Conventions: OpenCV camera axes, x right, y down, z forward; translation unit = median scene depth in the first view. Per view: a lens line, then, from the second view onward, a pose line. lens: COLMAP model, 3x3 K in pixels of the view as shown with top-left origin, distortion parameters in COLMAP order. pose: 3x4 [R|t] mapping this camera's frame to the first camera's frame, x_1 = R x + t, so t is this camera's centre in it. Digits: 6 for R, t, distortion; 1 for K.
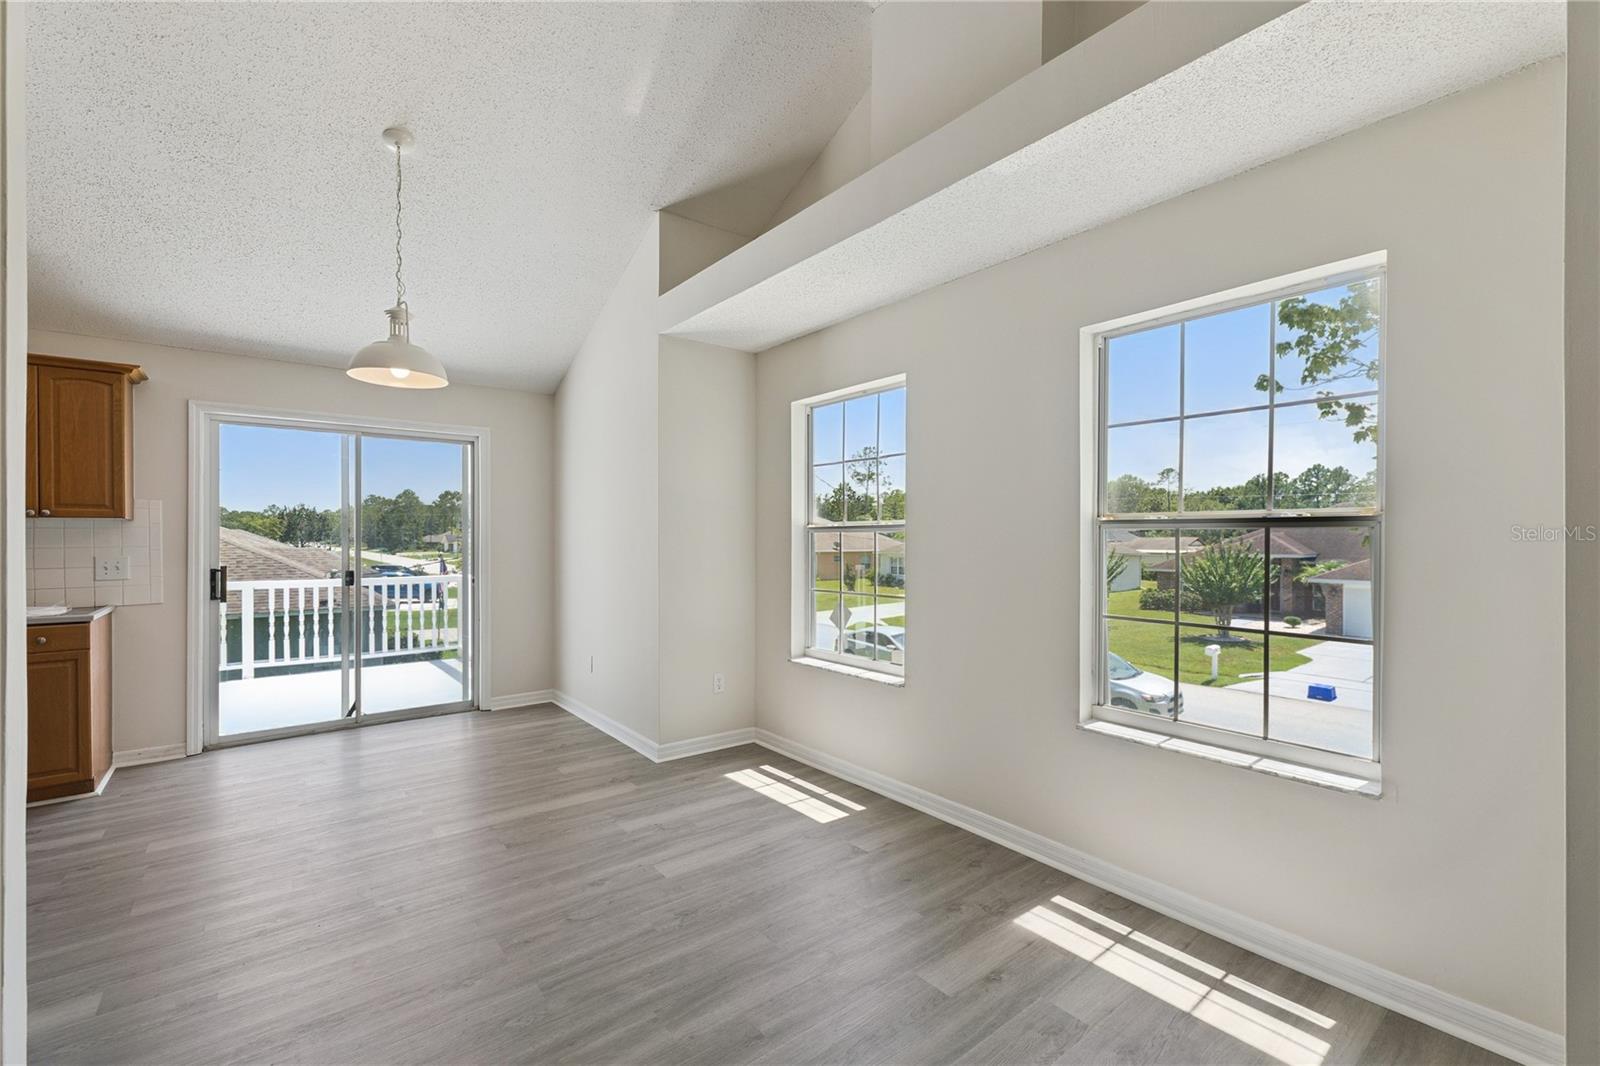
lens RADIAL K [[678.4, 0, 800.0], [0, 678.4, 533.0], [0, 0, 1]] dist [0.000369, -0.000074]
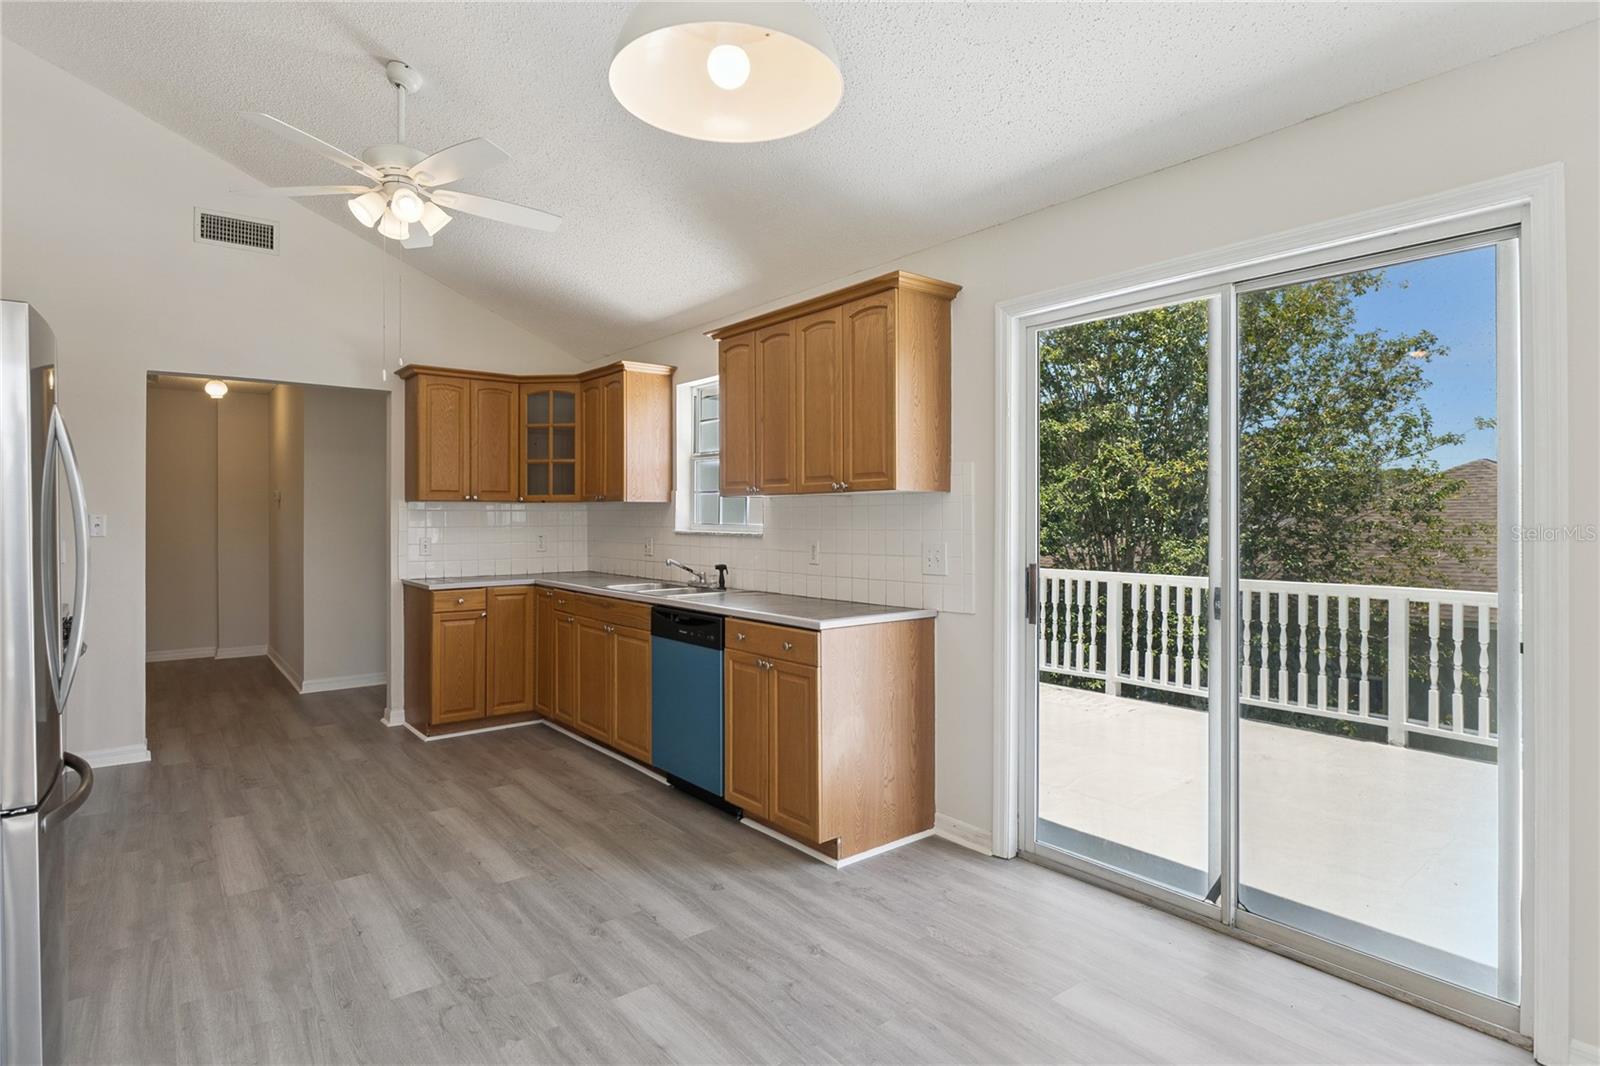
lens RADIAL K [[823.5, 0, 795.0], [0, 823.5, 516.0], [0, 0, 1]] dist [-0.002454, -0.001131]
pose [[-0.002043, -0.000964, -0.999997, -0.122695], [0.009084, 0.999958, -0.000982, 0.005030], [0.999957, -0.009086, -0.002034, 0.842679]]
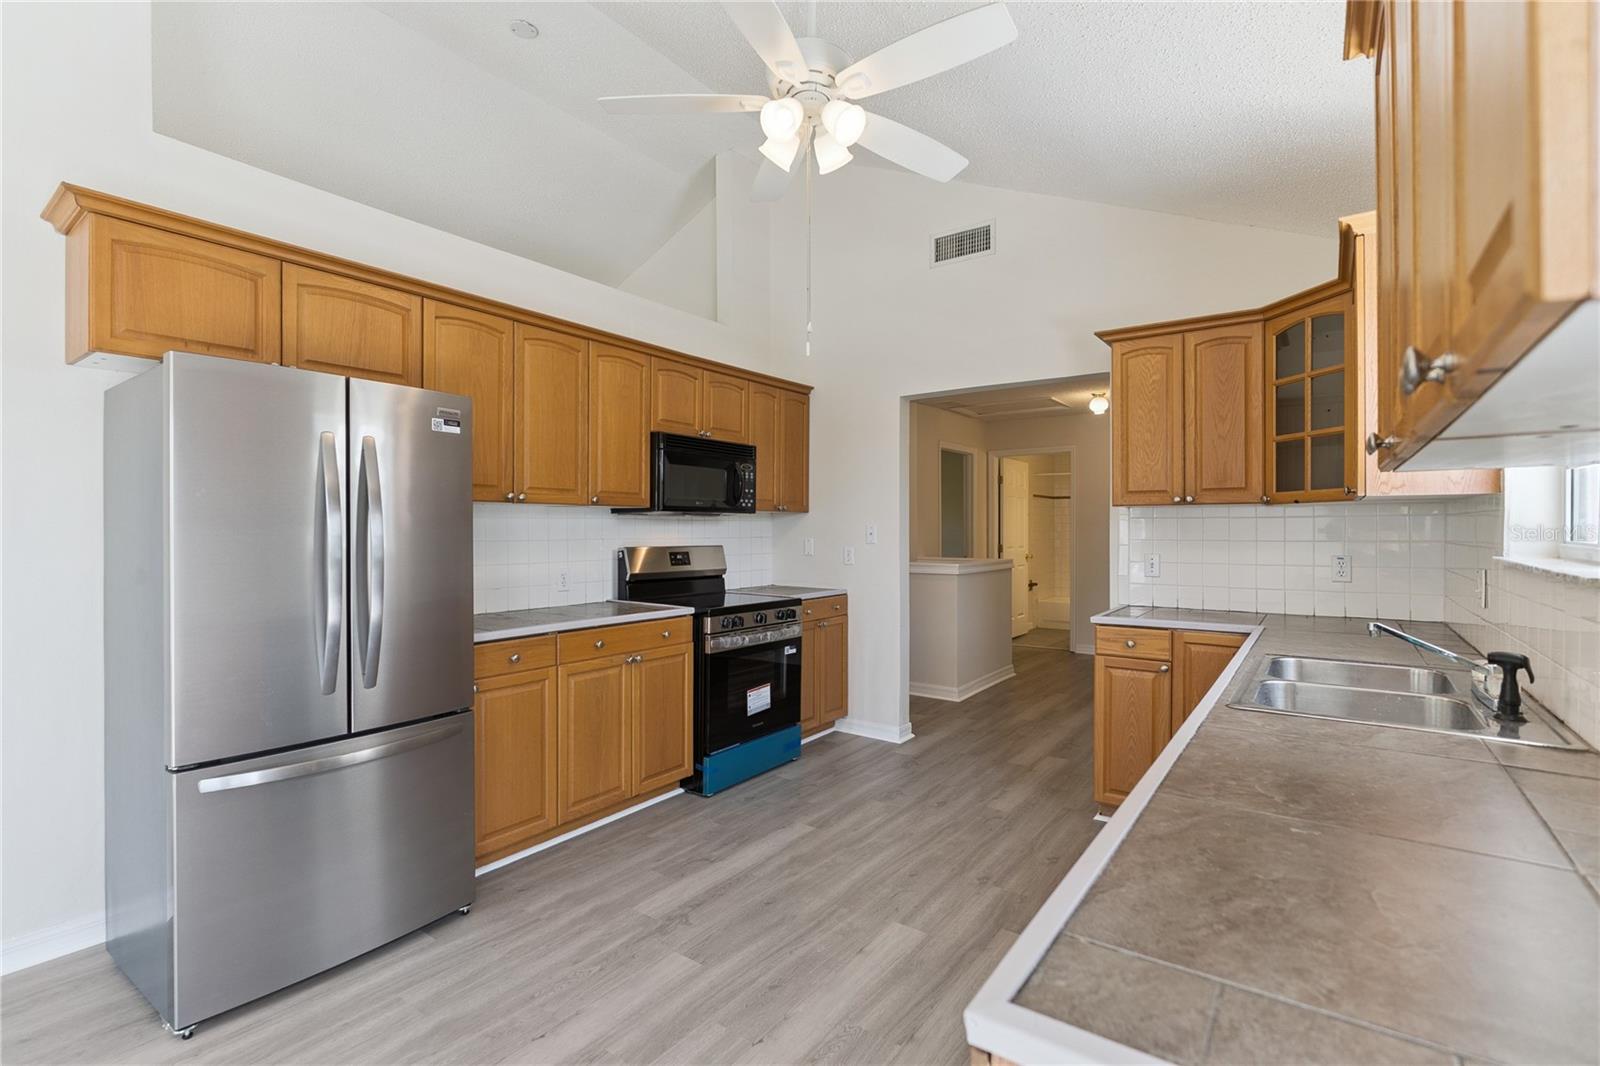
lens RADIAL K [[728.8, 0, 825.2], [0, 728.8, 529.6], [0, 0, 1]] dist [-0.003944, -0.000248]
pose [[-0.957886, 0.000581, -0.287148, -0.817075], [0.002140, 0.999985, -0.005114, 0.007089], [0.287140, -0.005513, -0.957873, 0.997328]]
